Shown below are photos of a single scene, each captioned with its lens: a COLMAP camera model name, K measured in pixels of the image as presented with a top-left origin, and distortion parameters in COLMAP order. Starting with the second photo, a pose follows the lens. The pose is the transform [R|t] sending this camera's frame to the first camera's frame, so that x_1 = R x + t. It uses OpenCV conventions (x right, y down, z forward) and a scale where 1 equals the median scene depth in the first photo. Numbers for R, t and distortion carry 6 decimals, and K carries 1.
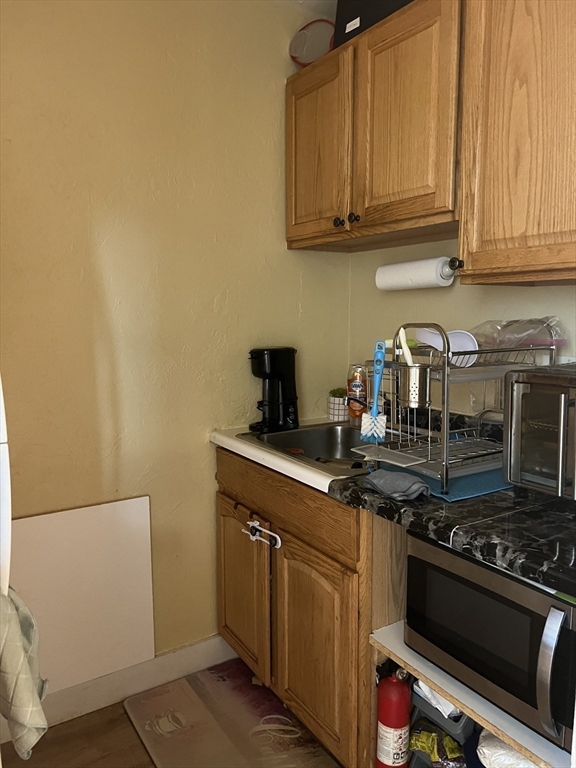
lens RADIAL K [[583.1, 0, 293.6], [0, 583.1, 389.3], [0, 0, 1]] dist [0.068052, -0.073787]
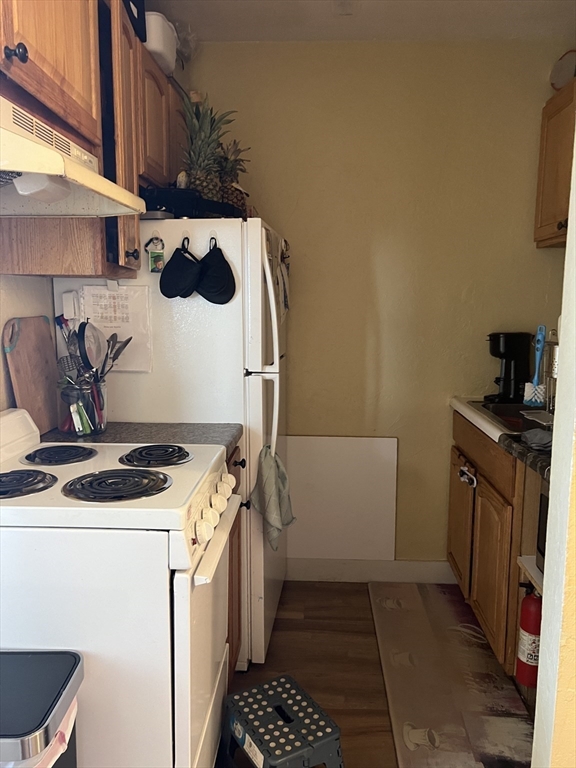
lens RADIAL K [[583.1, 0, 284.0], [0, 583.1, 382.4], [0, 0, 1]] dist [0.068052, -0.073787]
pose [[0.803670, 0.085015, -0.588972, 0.327963], [-0.085506, 0.995969, 0.027087, 0.038899], [0.588901, 0.028592, 0.807700, -0.247430]]
